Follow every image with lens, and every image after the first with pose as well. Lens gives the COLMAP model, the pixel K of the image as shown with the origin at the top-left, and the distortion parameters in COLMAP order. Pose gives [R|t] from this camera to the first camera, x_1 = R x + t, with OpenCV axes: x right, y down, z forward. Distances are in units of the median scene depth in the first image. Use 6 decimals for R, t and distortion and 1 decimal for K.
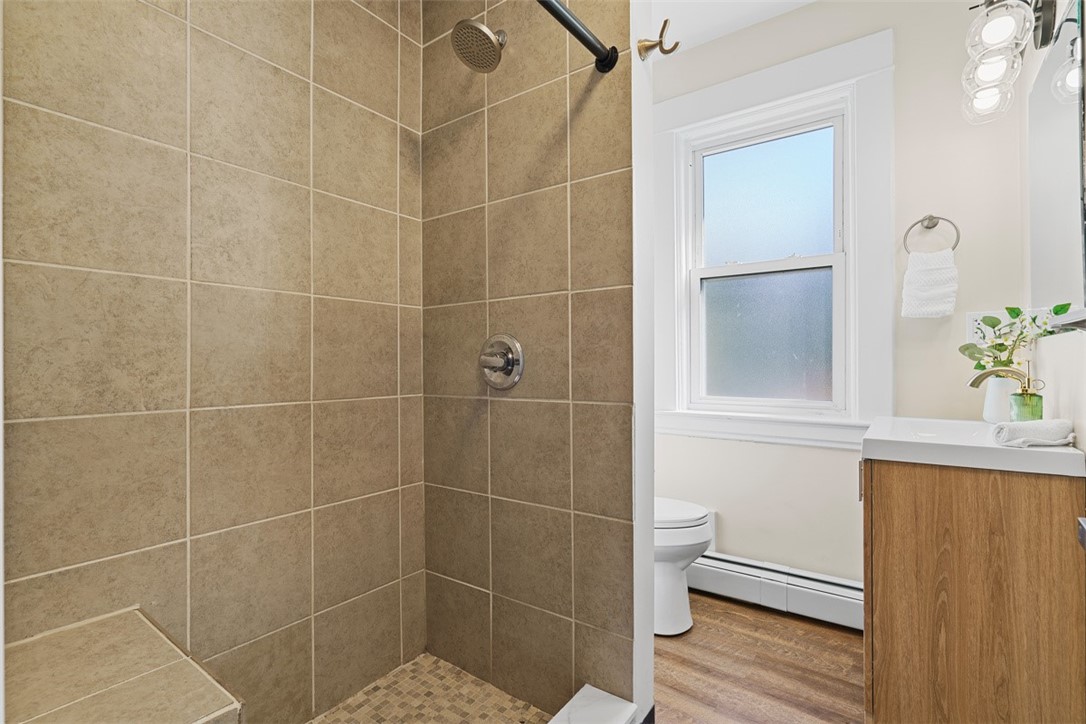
lens RADIAL K [[495.5, 0, 544.8], [0, 495.5, 362.5], [0, 0, 1]] dist [-0.001927, -0.000371]
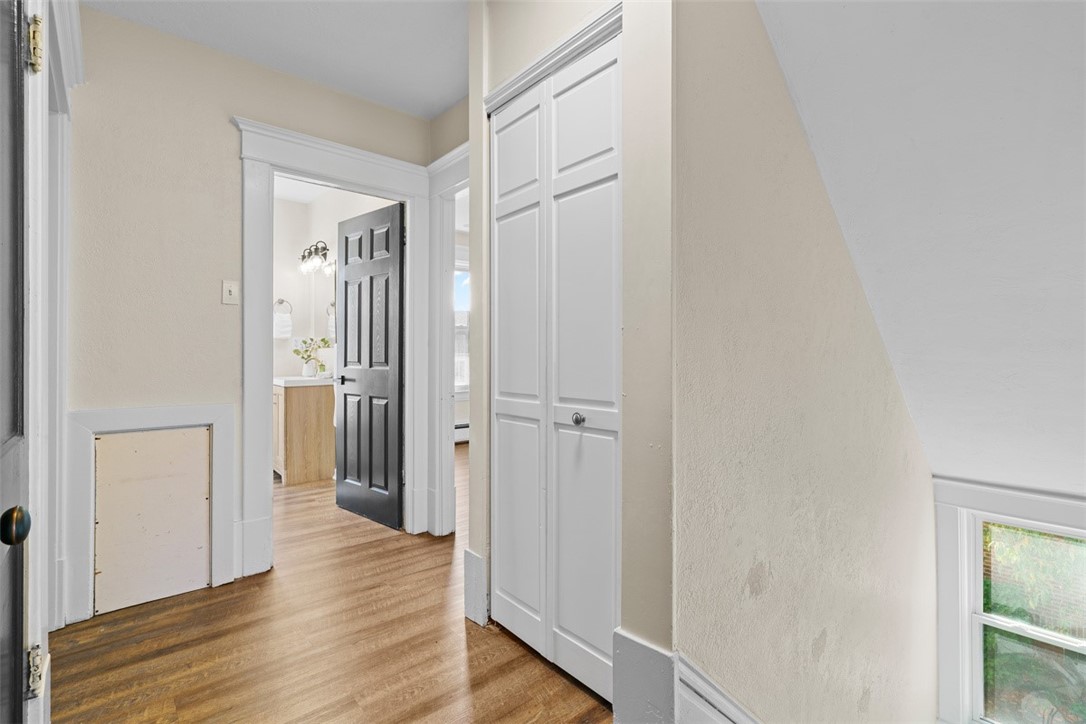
lens RADIAL K [[495.5, 0, 543.0], [0, 495.5, 359.7], [0, 0, 1]] dist [-0.001927, -0.000371]
pose [[0.220137, 0.000344, 0.975469, -1.670020], [0.000324, 1.000000, -0.000426, 0.022605], [-0.975469, 0.000410, 0.220136, -1.037859]]
